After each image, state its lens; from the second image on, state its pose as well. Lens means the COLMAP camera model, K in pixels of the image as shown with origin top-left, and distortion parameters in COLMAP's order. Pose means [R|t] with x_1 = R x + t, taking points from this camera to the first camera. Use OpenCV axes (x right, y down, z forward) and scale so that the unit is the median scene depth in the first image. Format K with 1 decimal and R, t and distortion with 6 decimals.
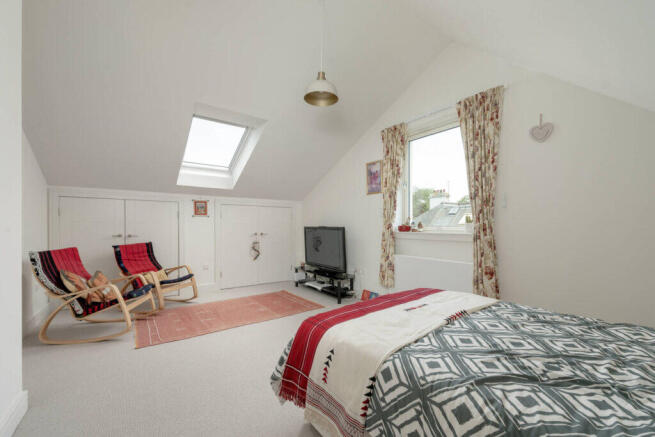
lens RADIAL K [[274.1, 0, 327.5], [0, 274.1, 218.5], [0, 0, 1]] dist [-0.000720, -0.000107]
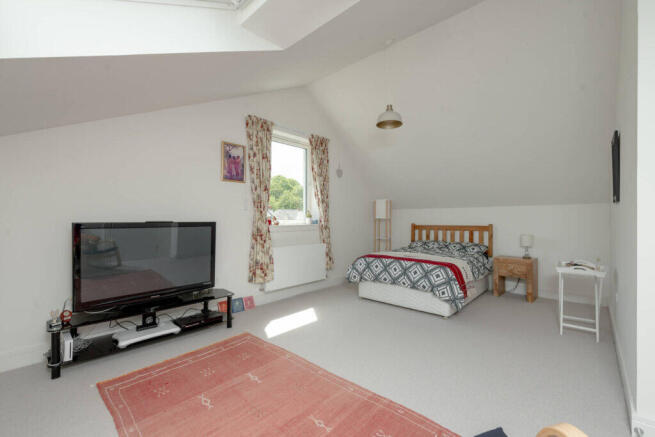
lens RADIAL K [[284.5, 0, 327.5], [0, 284.5, 218.5], [0, 0, 1]] dist [0.000763, -0.000119]
pose [[-0.214767, 0.008122, 0.976632, -0.744820], [-0.014431, 0.999830, -0.011489, 0.028214], [-0.976559, -0.016562, -0.214613, 0.907518]]
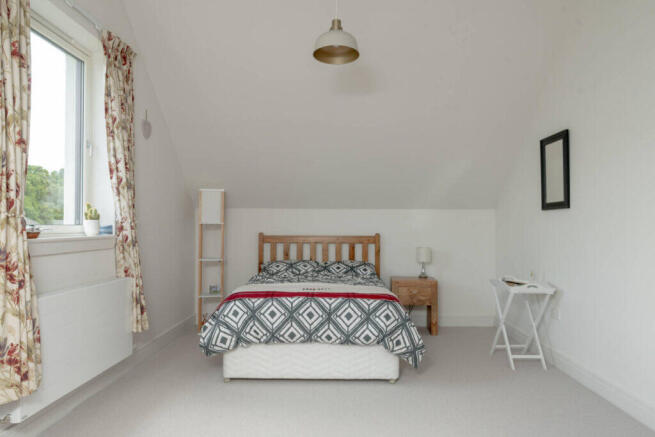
lens RADIAL K [[437.7, 0, 327.5], [0, 437.7, 218.5], [0, 0, 1]] dist [0.000160, -0.001095]
pose [[-0.824048, 0.006378, 0.566484, -0.386802], [-0.015492, 0.999309, -0.033787, 0.029504], [-0.566308, -0.036618, -0.823380, 1.128766]]
